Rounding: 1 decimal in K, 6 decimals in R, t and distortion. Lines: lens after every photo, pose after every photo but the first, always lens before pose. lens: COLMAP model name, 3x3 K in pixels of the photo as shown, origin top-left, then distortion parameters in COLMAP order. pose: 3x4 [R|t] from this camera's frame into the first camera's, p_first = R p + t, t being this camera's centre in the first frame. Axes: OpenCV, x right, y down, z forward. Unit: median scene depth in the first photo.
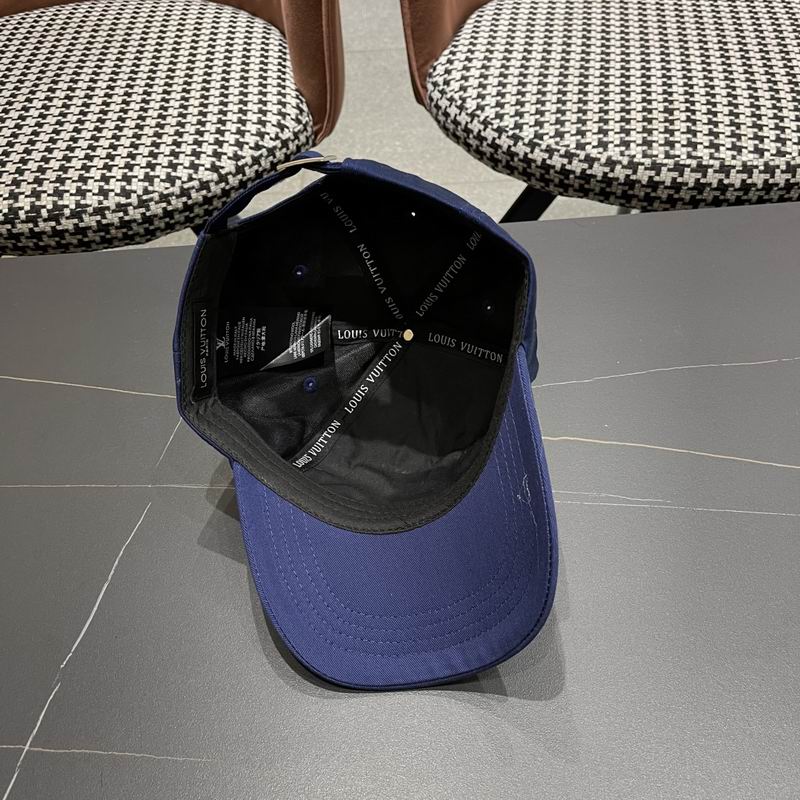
lens RADIAL K [[838.1, 0, 399.6], [0, 838.1, 400.6], [0, 0, 1]] dist [0.015784, 0.000000]
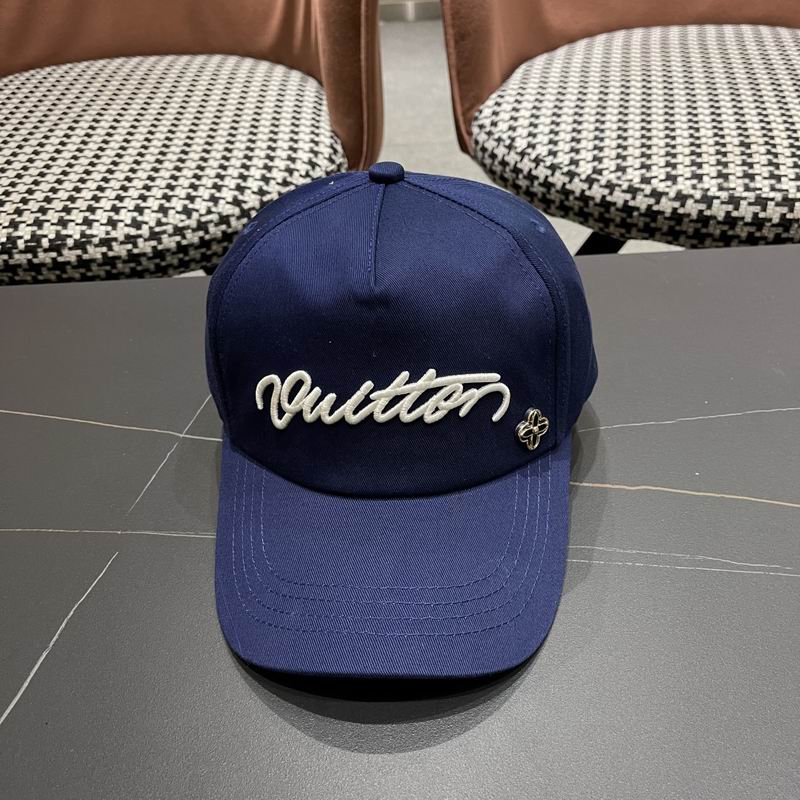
lens RADIAL K [[838.1, 0, 402.6], [0, 838.1, 403.4], [0, 0, 1]] dist [0.015784, 0.000000]
pose [[0.998900, 0.021954, -0.041424, 0.000955], [-0.027228, 0.990956, -0.131395, 0.052727], [0.038165, 0.132379, 0.990464, 0.138625]]
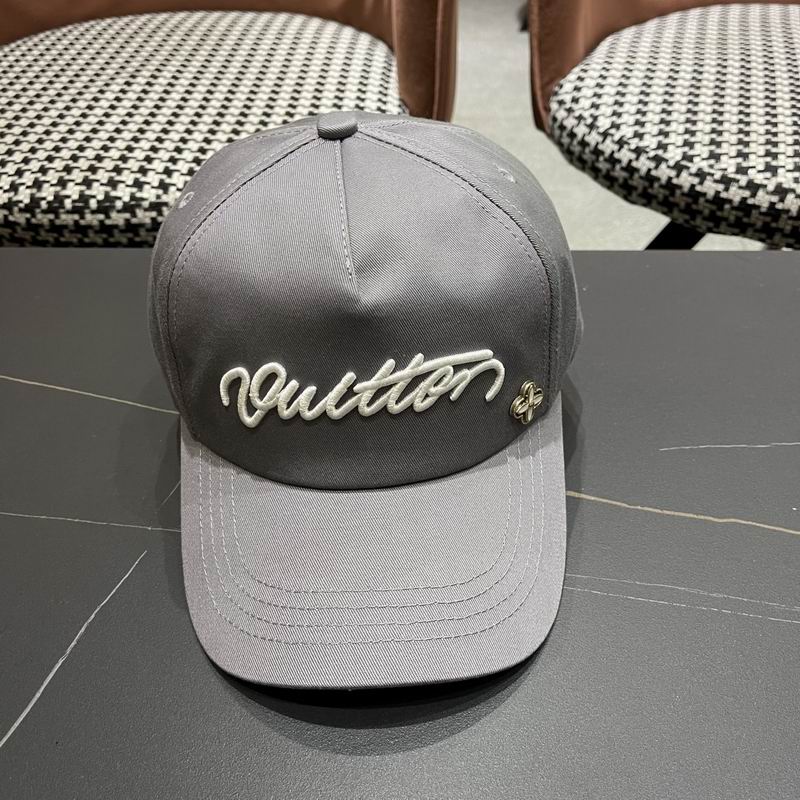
lens RADIAL K [[838.1, 0, 404.5], [0, 838.1, 406.6], [0, 0, 1]] dist [0.015784, 0.000000]
pose [[0.992243, 0.088848, -0.086944, -0.015495], [-0.097091, 0.990666, -0.095680, 0.030553], [0.077631, 0.103379, 0.991608, 0.190052]]
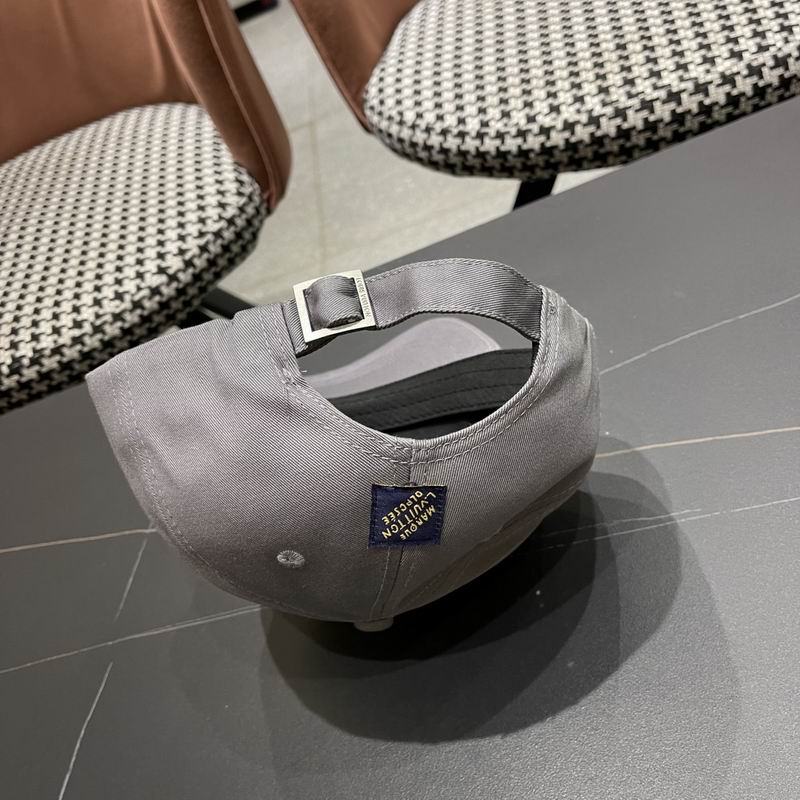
lens RADIAL K [[838.1, 0, 399.3], [0, 838.1, 415.1], [0, 0, 1]] dist [0.015784, 0.000000]
pose [[0.949015, -0.277173, -0.150155, 0.127943], [0.272092, 0.960766, -0.053804, 0.001162], [0.159177, 0.010204, 0.987197, 0.118620]]
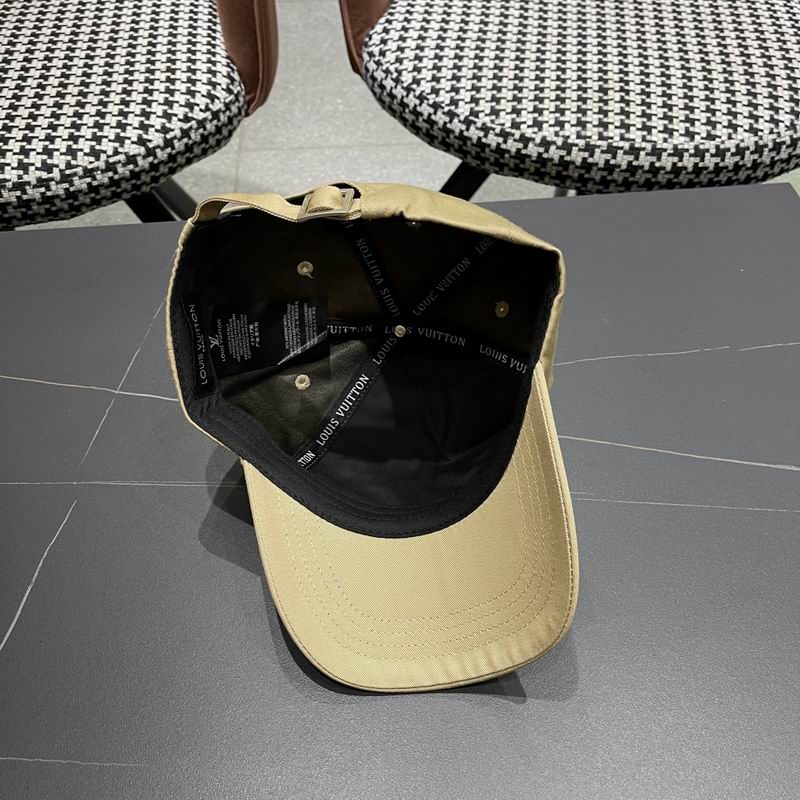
lens RADIAL K [[838.1, 0, 404.0], [0, 838.1, 400.4], [0, 0, 1]] dist [0.015784, 0.000000]
pose [[0.997891, -0.005921, 0.064640, 0.016814], [0.002089, 0.998245, 0.059189, -0.035926], [-0.064877, -0.058929, 0.996152, -0.000846]]
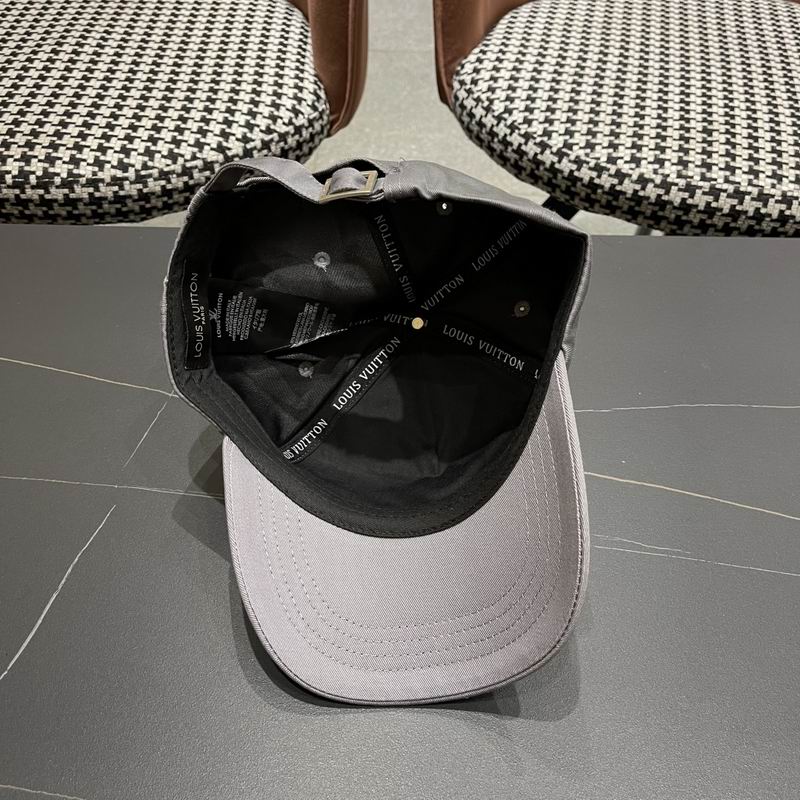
lens RADIAL K [[838.1, 0, 403.2], [0, 838.1, 402.5], [0, 0, 1]] dist [0.015784, 0.000000]
pose [[0.996246, 0.085227, 0.015155, -0.008090], [-0.085110, 0.996338, -0.008205, -0.004727], [-0.015799, 0.006884, 0.999851, 0.063485]]
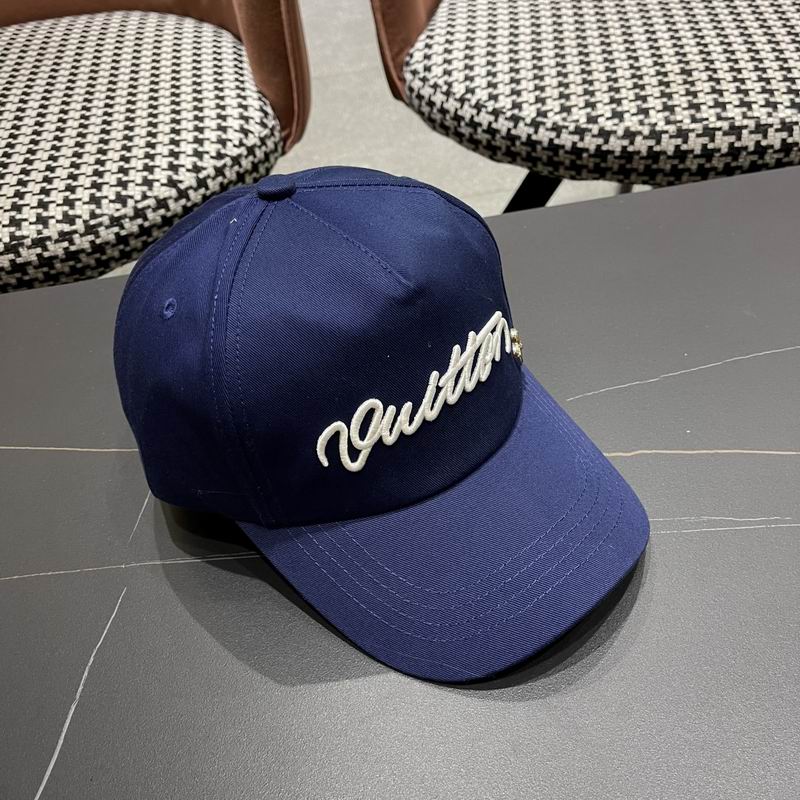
lens RADIAL K [[838.1, 0, 410.2], [0, 838.1, 413.4], [0, 0, 1]] dist [0.015784, 0.000000]
pose [[0.994573, -0.097578, 0.036099, -0.032226], [0.098657, 0.994686, -0.029428, 0.006738], [-0.033036, 0.032830, 0.998915, 0.142395]]
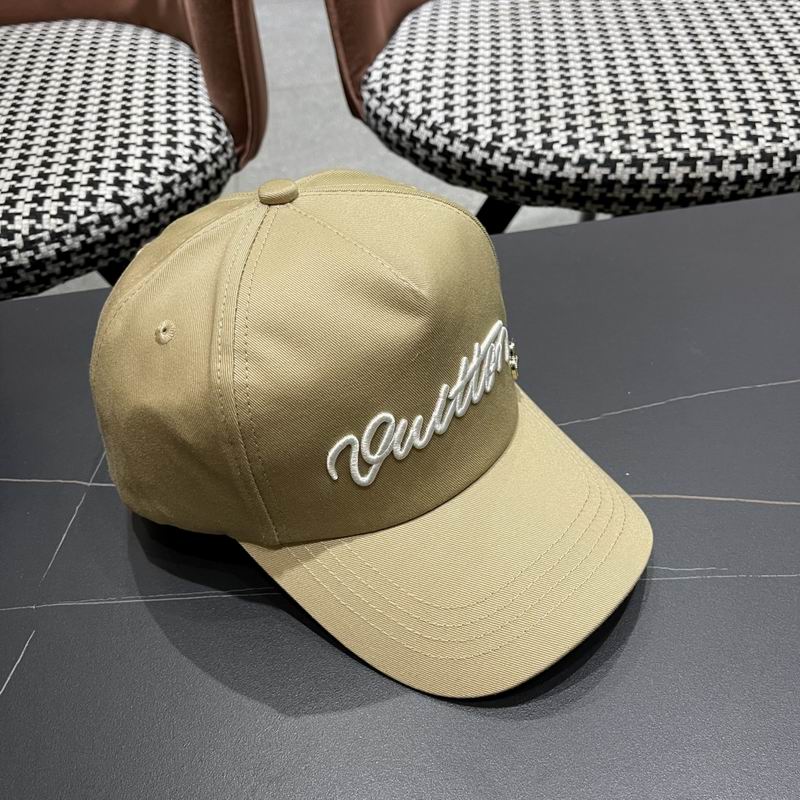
lens RADIAL K [[838.1, 0, 402.8], [0, 838.1, 412.2], [0, 0, 1]] dist [0.015784, 0.000000]
pose [[0.995295, -0.077488, 0.058175, -0.002395], [0.079805, 0.996063, -0.038609, -0.010219], [-0.054955, 0.043070, 0.997560, 0.159269]]
